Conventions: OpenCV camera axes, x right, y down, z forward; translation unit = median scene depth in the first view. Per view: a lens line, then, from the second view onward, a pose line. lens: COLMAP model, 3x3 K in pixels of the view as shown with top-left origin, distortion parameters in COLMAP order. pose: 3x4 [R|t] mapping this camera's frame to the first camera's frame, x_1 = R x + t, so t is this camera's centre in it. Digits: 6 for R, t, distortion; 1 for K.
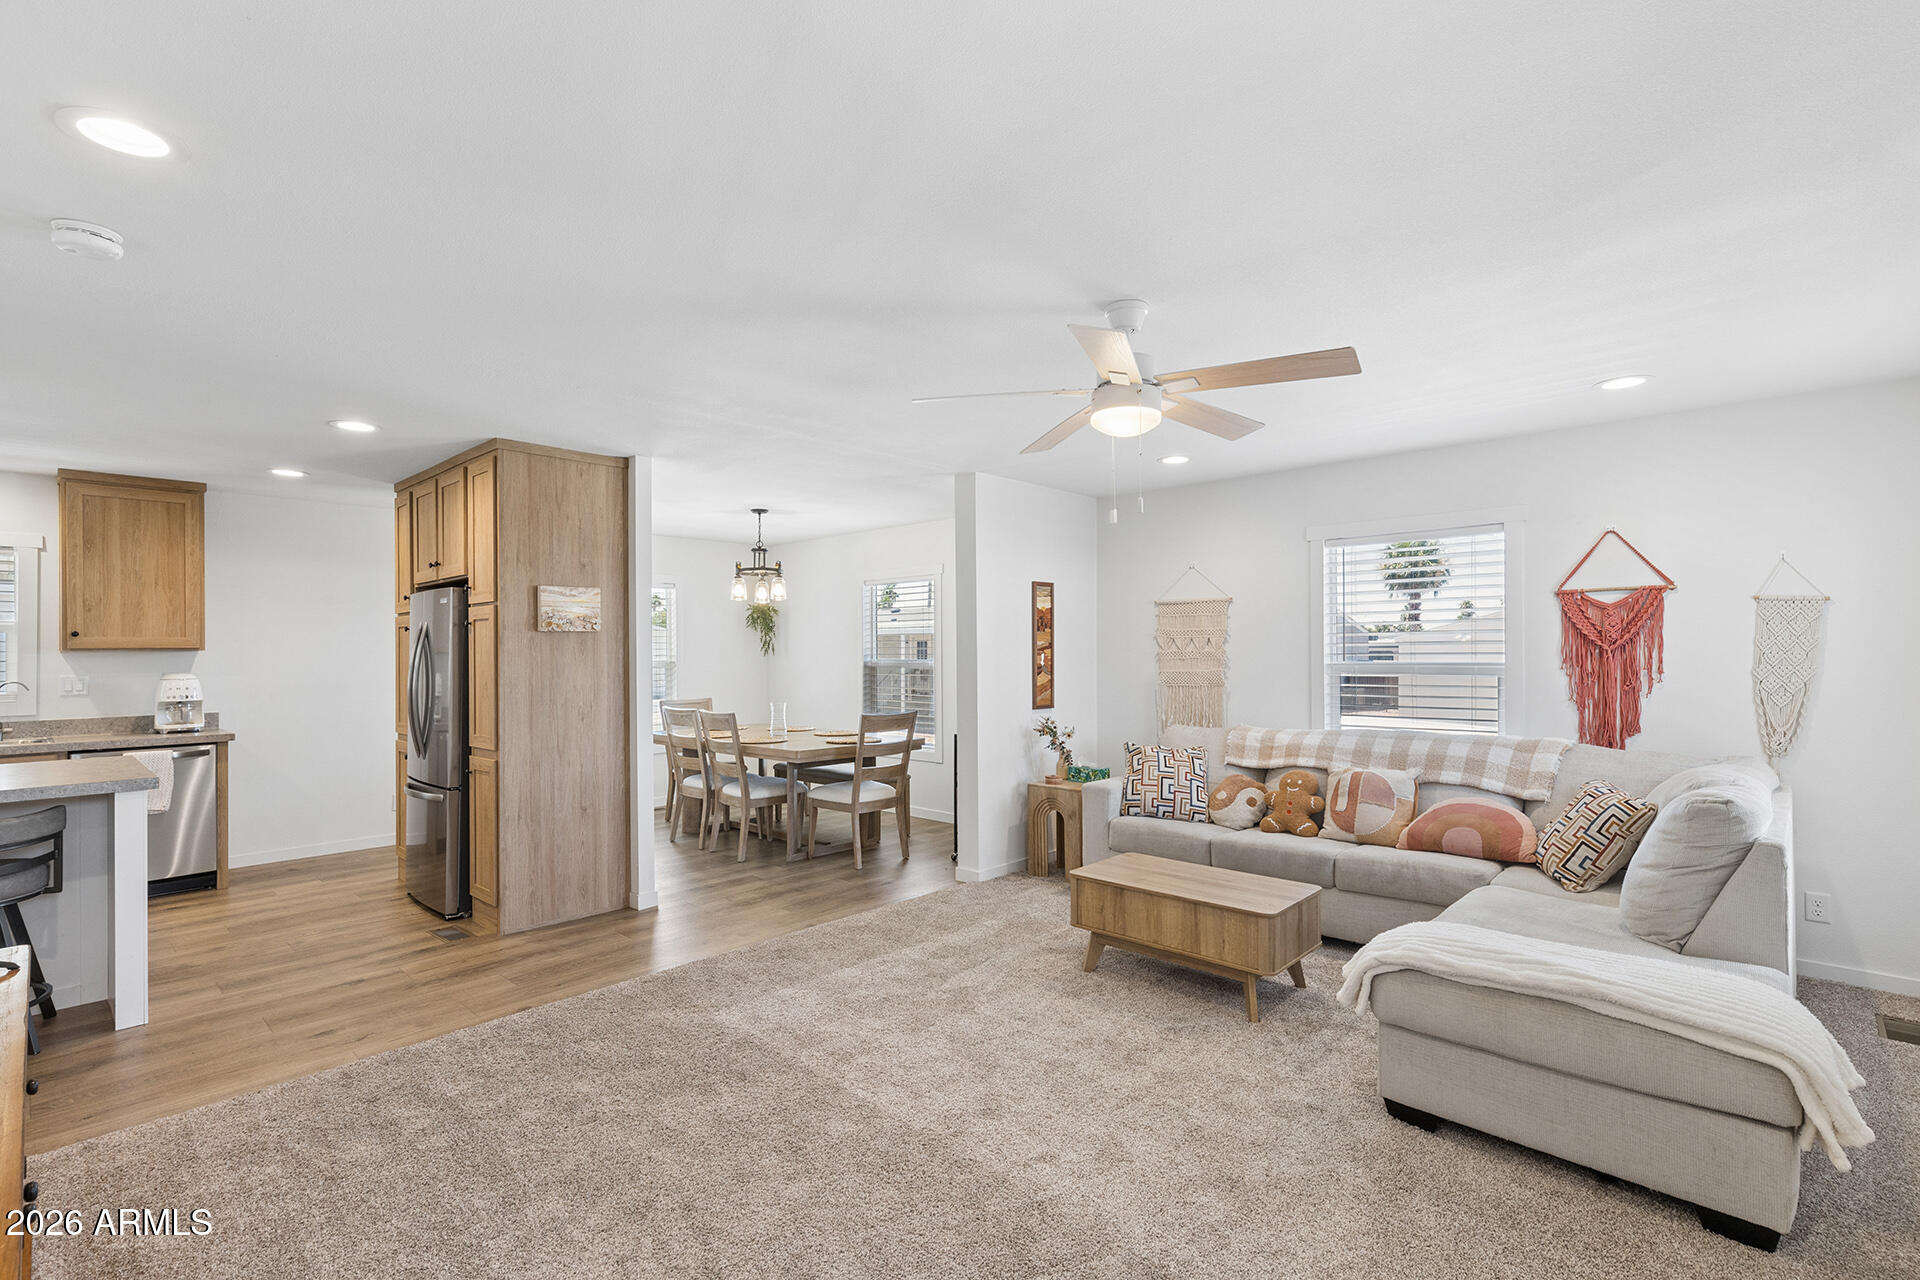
lens RADIAL K [[870.0, 0, 955.0], [0, 870.0, 649.0], [0, 0, 1]] dist [0.007788, -0.000316]
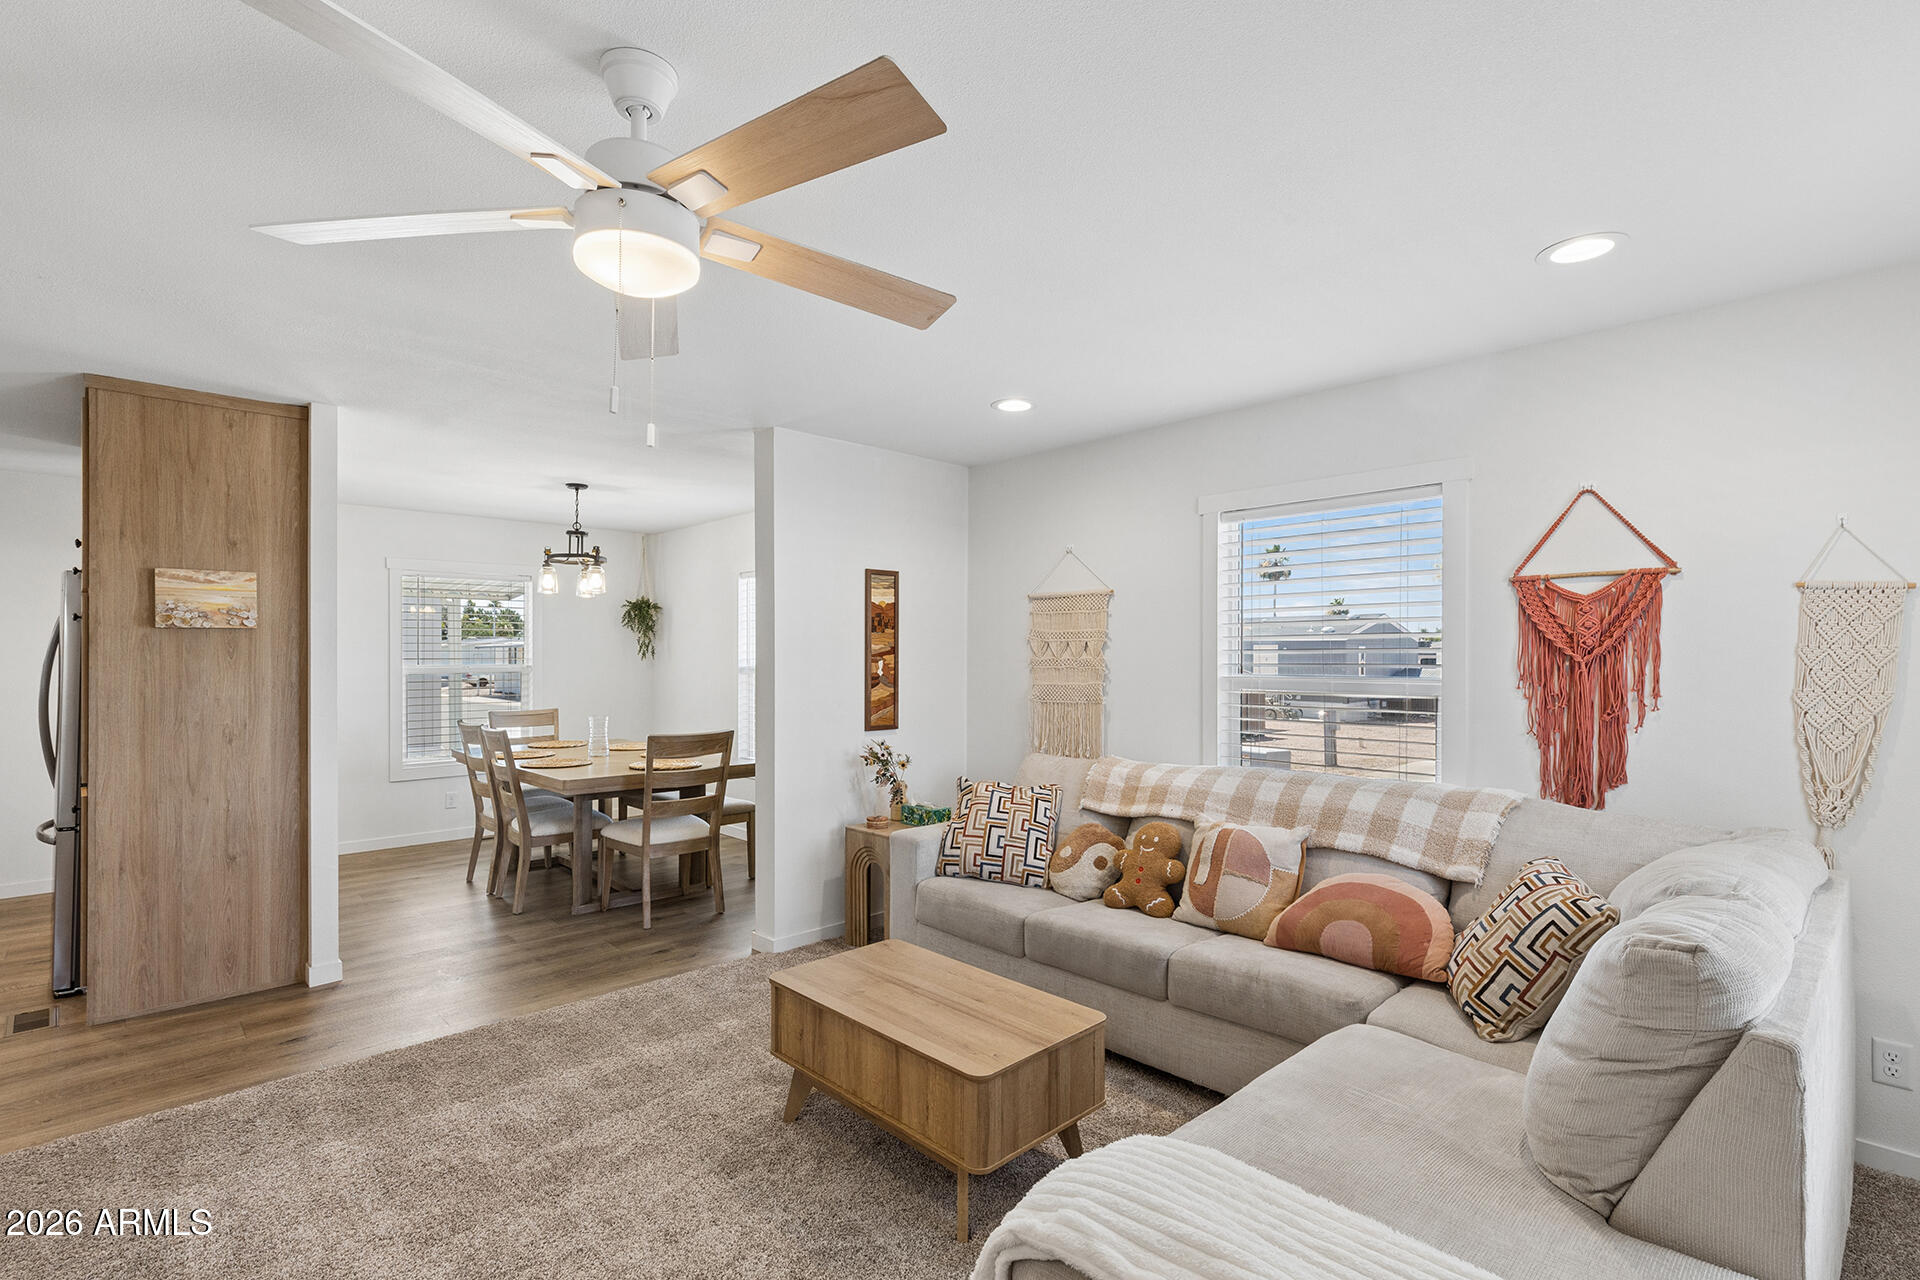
lens RADIAL K [[870.0, 0, 972.4], [0, 870.0, 655.7], [0, 0, 1]] dist [0.007788, -0.000316]
pose [[0.998653, 0.006783, -0.051432, 0.278480], [-0.006553, 0.999968, 0.004635, -0.004033], [0.051462, -0.004292, 0.998666, 0.263416]]
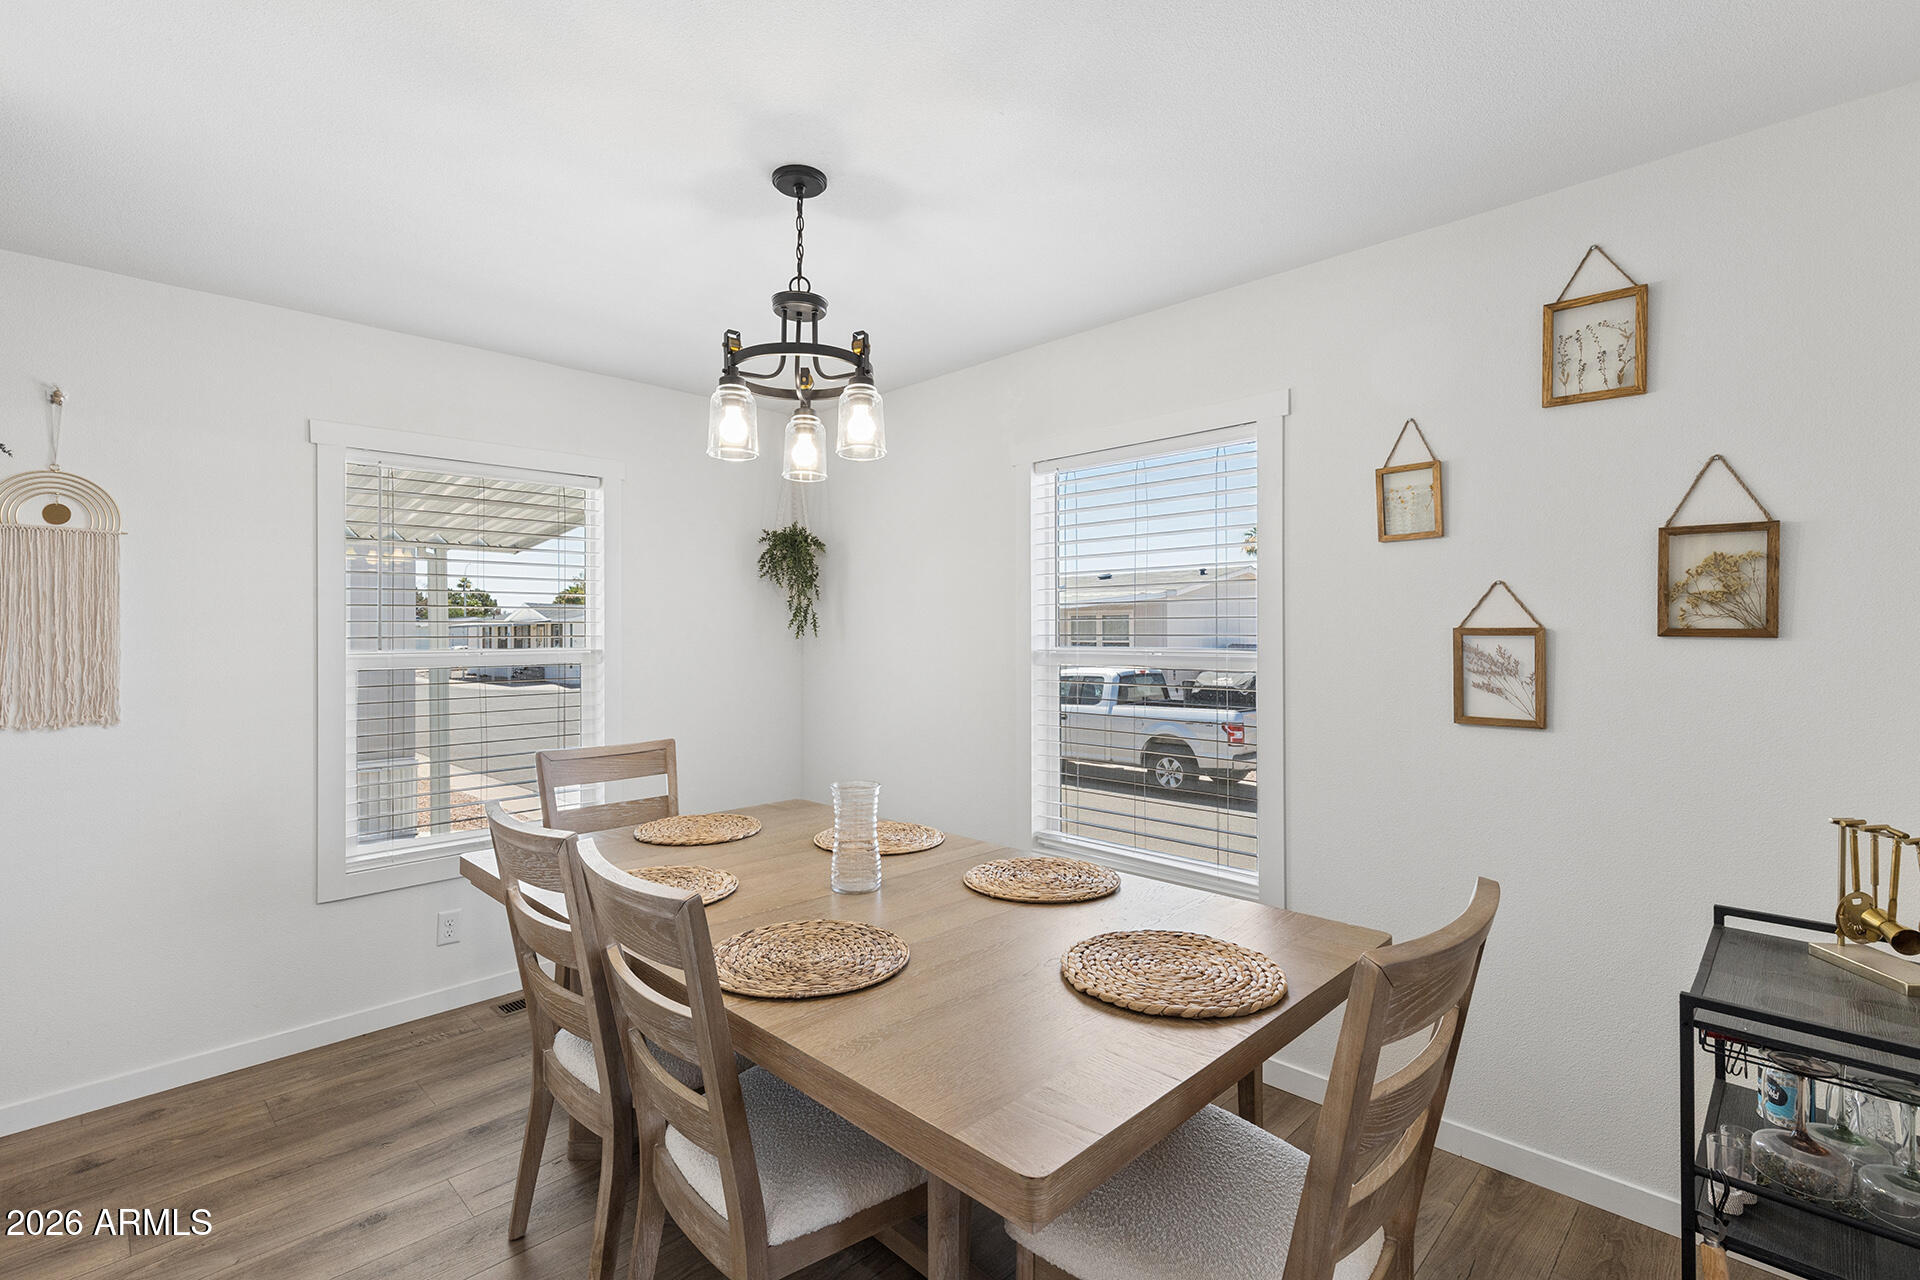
lens RADIAL K [[870.0, 0, 936.8], [0, 870.0, 650.5], [0, 0, 1]] dist [0.007788, -0.000316]
pose [[0.999383, 0.009444, -0.033827, -0.228612], [-0.009127, 0.999913, 0.009517, 0.015458], [0.033914, -0.009202, 0.999382, 0.959062]]
